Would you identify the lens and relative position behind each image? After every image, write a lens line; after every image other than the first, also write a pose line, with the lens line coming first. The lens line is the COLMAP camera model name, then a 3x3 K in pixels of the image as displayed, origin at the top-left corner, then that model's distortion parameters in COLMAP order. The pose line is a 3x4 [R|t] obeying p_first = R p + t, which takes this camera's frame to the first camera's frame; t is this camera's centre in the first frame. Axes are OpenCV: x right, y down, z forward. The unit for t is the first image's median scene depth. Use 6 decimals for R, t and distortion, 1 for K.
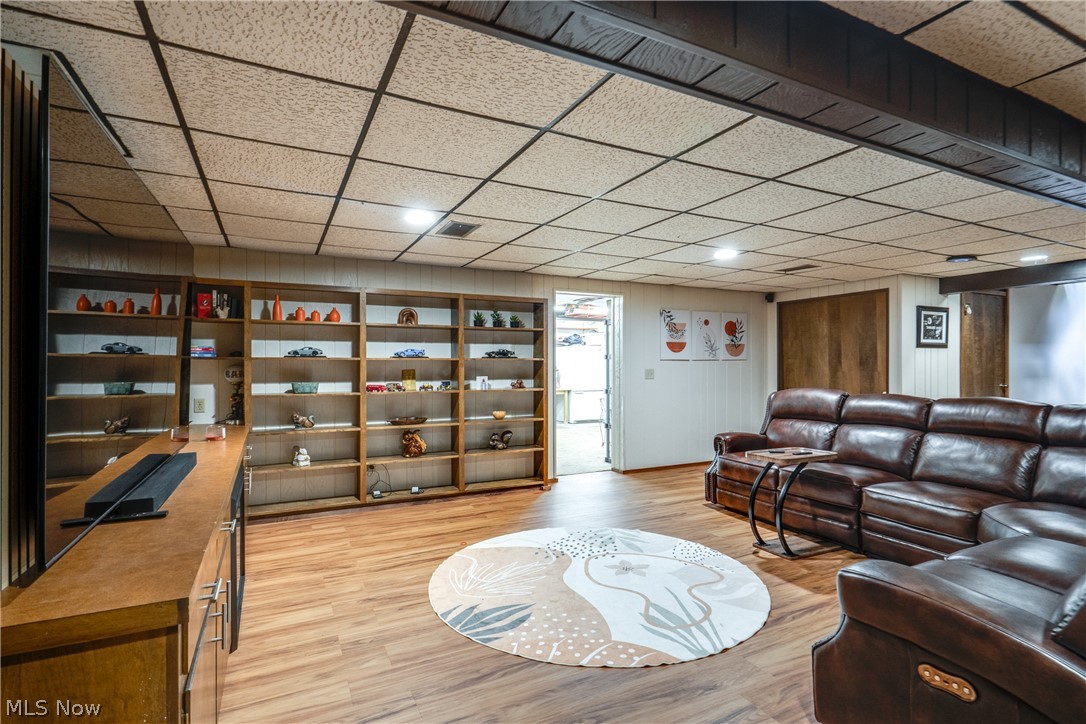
lens RADIAL K [[530.4, 0, 543.0], [0, 530.4, 362.0], [0, 0, 1]] dist [-0.009503, 0.000460]
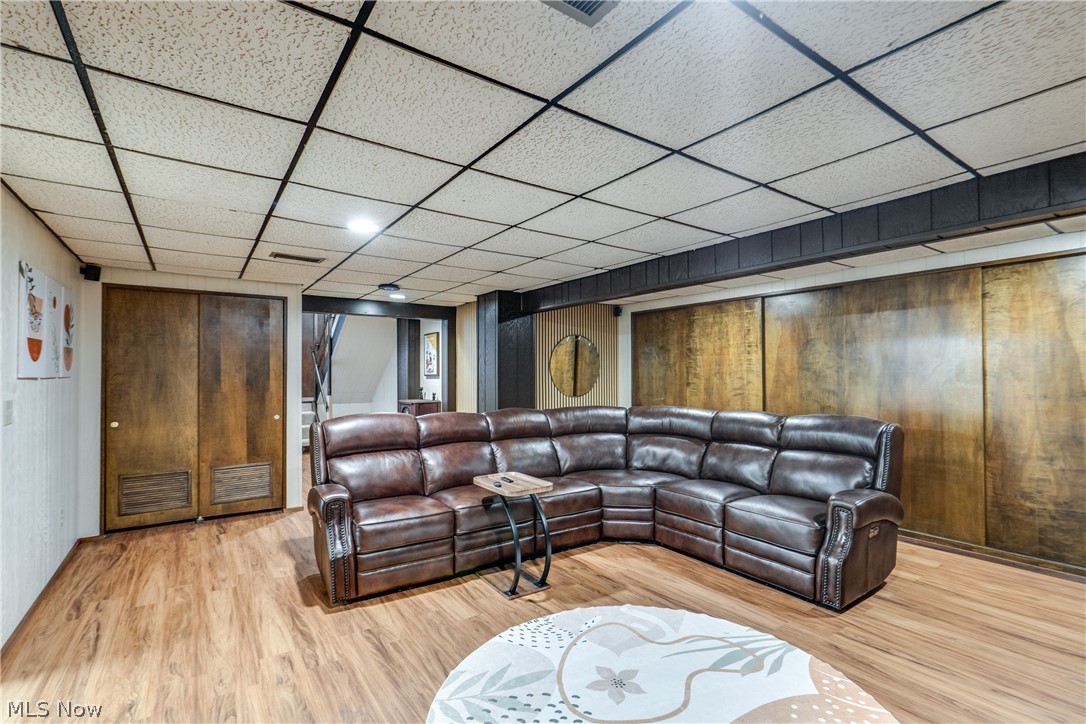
lens RADIAL K [[560.4, 0, 532.7], [0, 560.4, 363.5], [0, 0, 1]] dist [-0.000277, 0.000278]
pose [[-0.179692, 0.012731, 0.983641, -0.426823], [-0.002389, 0.999908, -0.013378, -0.019014], [-0.983720, -0.004754, -0.179645, 0.952940]]
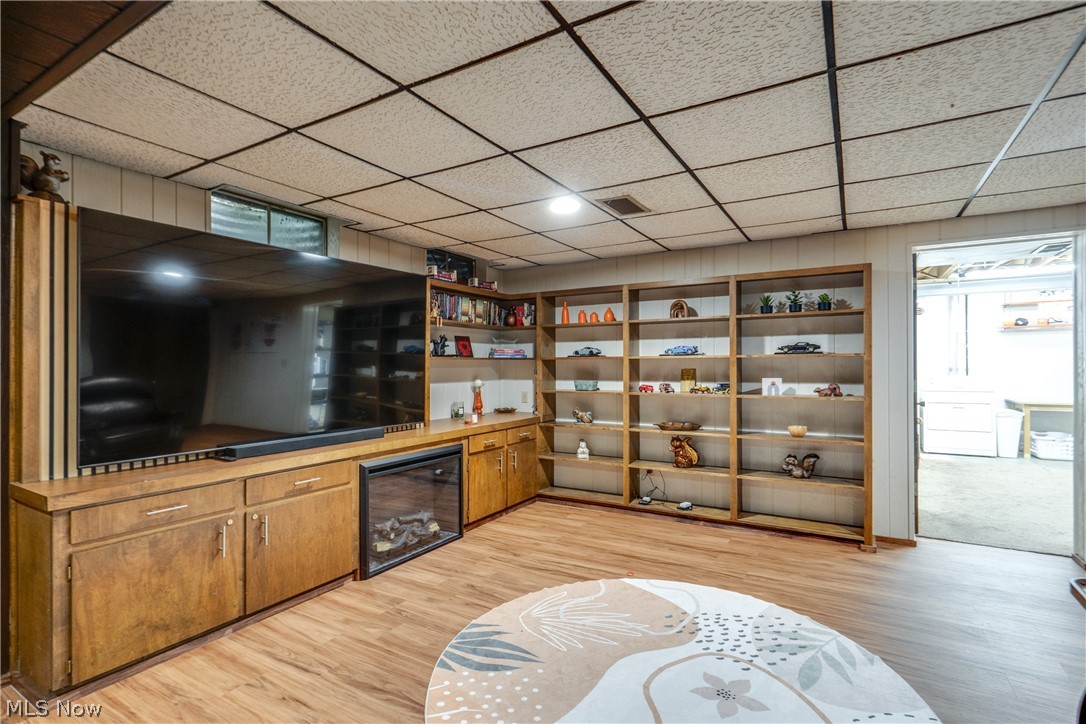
lens RADIAL K [[530.4, 0, 543.0], [0, 530.4, 362.0], [0, 0, 1]] dist [-0.009503, 0.000460]
pose [[0.528720, -0.006545, -0.848771, 0.435869], [0.008238, 0.999963, -0.002579, 0.003689], [0.848756, -0.005629, 0.528754, 0.380498]]
